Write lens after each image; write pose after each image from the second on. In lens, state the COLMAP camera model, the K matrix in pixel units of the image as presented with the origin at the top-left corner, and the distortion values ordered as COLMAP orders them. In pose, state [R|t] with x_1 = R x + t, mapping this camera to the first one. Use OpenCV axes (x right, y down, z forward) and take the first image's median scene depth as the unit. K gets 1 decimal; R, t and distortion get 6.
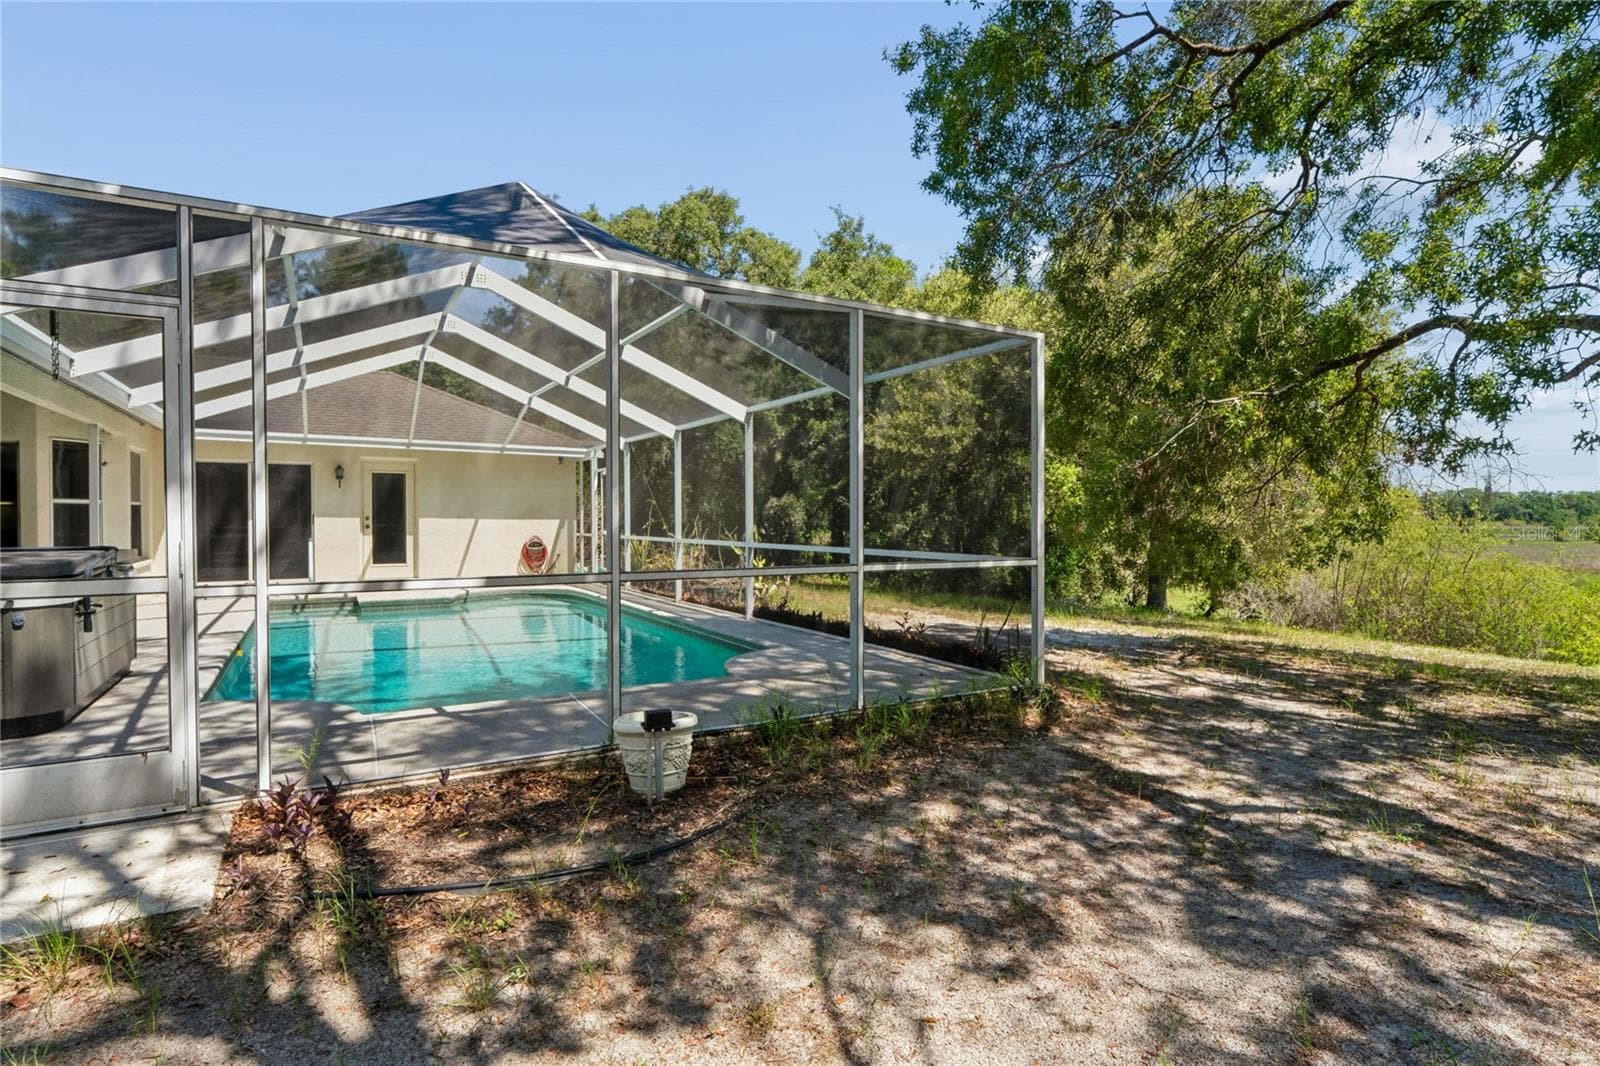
lens RADIAL K [[838.9, 0, 798.4], [0, 838.9, 545.6], [0, 0, 1]] dist [0.002198, 0.000321]
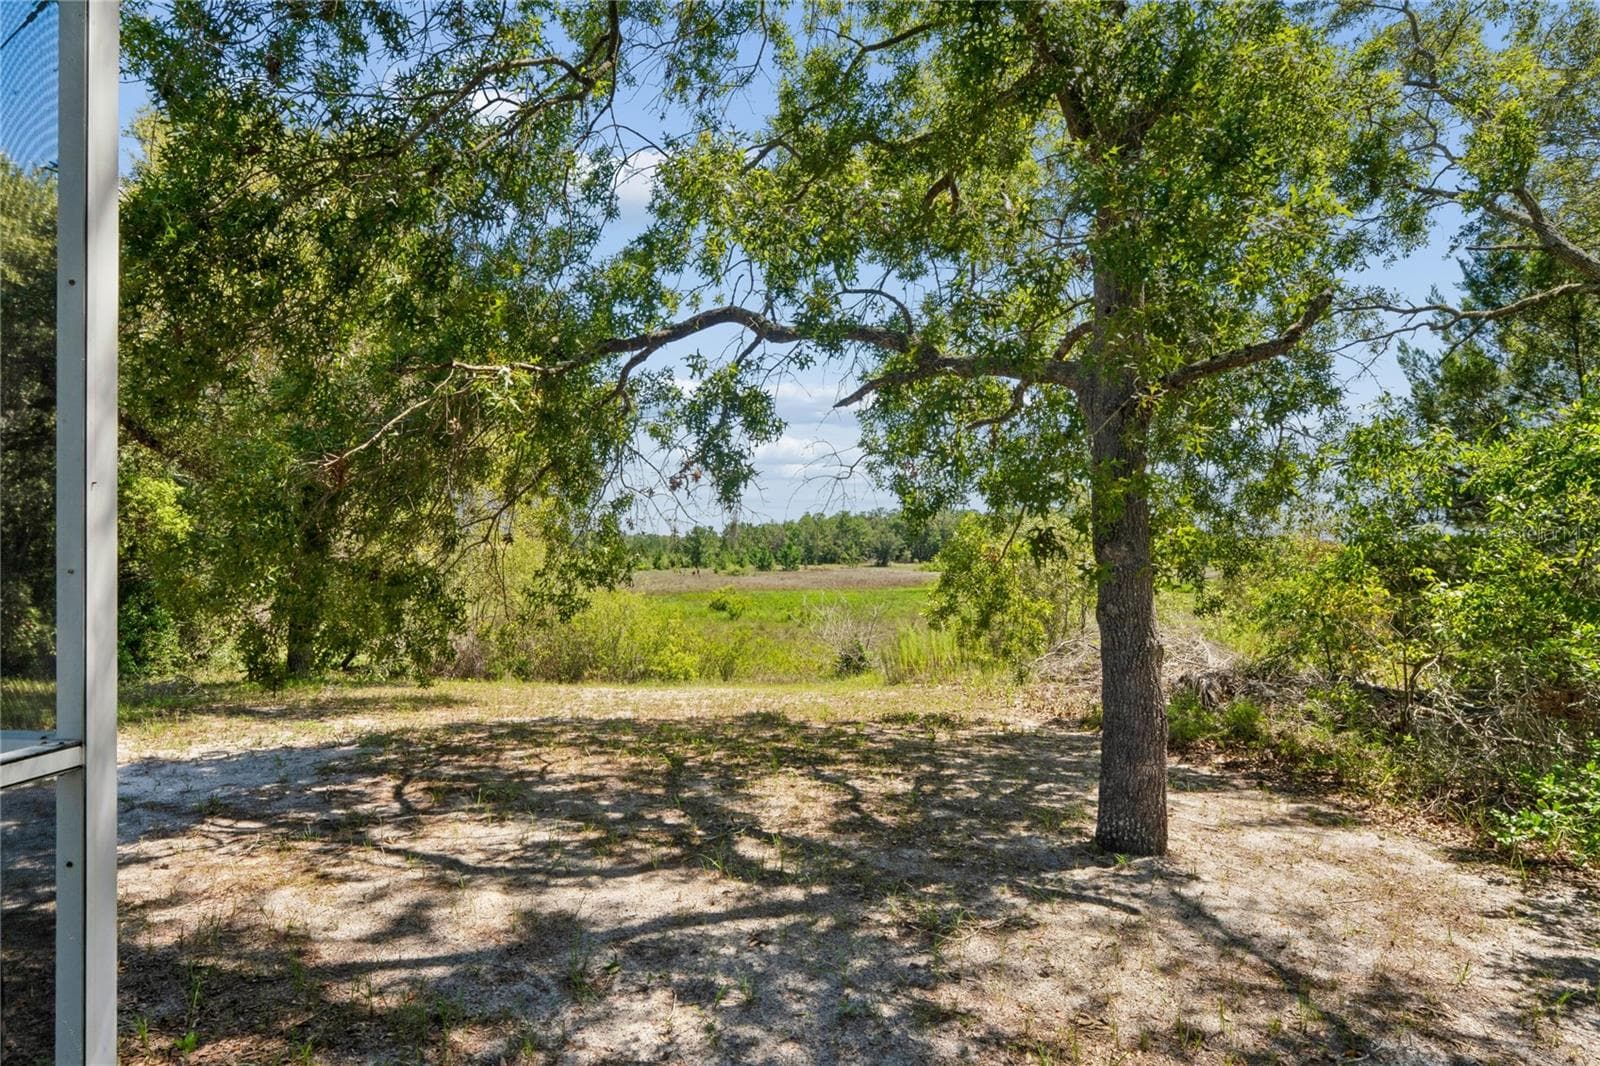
lens RADIAL K [[838.9, 0, 798.4], [0, 838.9, 545.6], [0, 0, 1]] dist [0.002198, 0.000321]
pose [[0.570137, 0.010164, 0.821487, 0.133789], [0.025487, 0.999223, -0.030051, -0.018663], [-0.821154, 0.038070, 0.569435, 0.451715]]
